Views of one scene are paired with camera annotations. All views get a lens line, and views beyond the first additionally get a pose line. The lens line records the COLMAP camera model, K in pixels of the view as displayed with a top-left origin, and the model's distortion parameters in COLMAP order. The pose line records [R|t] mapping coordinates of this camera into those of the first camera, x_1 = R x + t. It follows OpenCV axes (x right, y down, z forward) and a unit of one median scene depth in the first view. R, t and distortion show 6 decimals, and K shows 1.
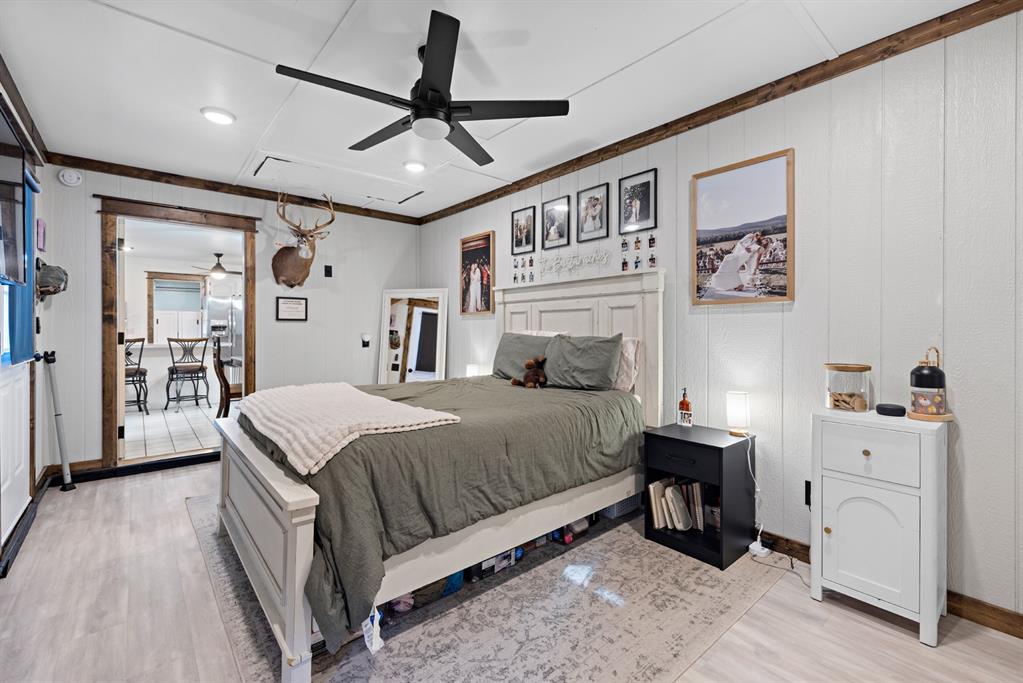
lens RADIAL K [[440.7, 0, 525.3], [0, 440.7, 332.2], [0, 0, 1]] dist [-0.000418, 0.001040]
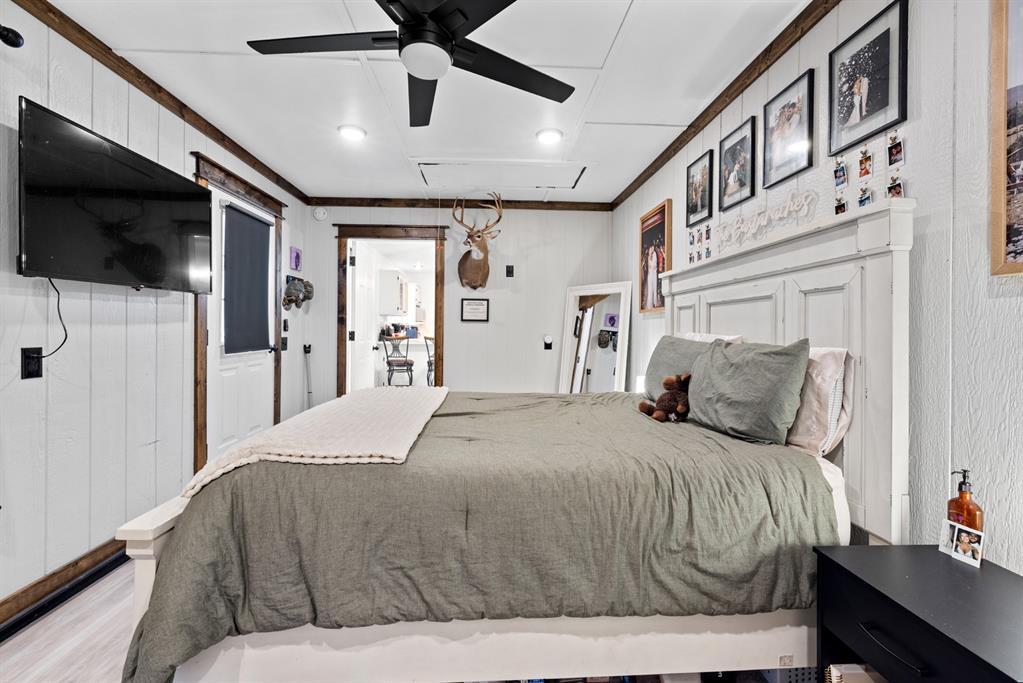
lens RADIAL K [[440.7, 0, 505.6], [0, 440.7, 331.0], [0, 0, 1]] dist [-0.000418, 0.001040]
pose [[0.781780, 0.007275, -0.623512, 0.241044], [-0.012502, 0.999914, -0.004009, -0.000518], [0.623429, 0.010929, 0.781803, 0.333735]]
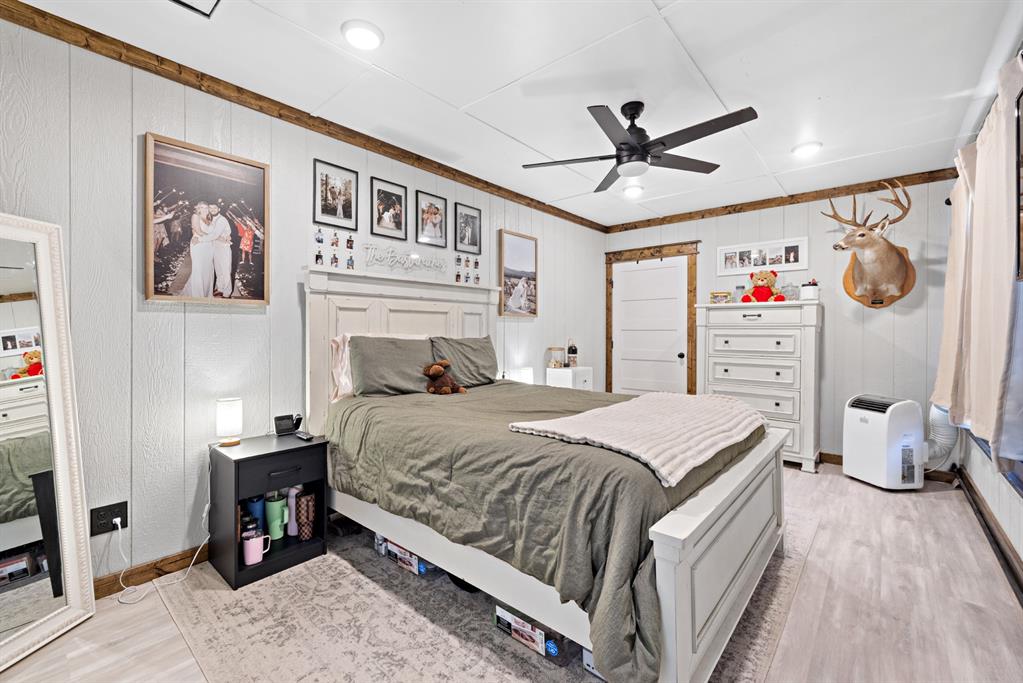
lens RADIAL K [[440.7, 0, 483.3], [0, 440.7, 336.6], [0, 0, 1]] dist [-0.000418, 0.001040]
pose [[-0.105510, -0.009154, 0.994376, -0.946113], [0.006470, 0.999930, 0.009892, -0.005236], [-0.994397, 0.007478, -0.105444, 1.051821]]
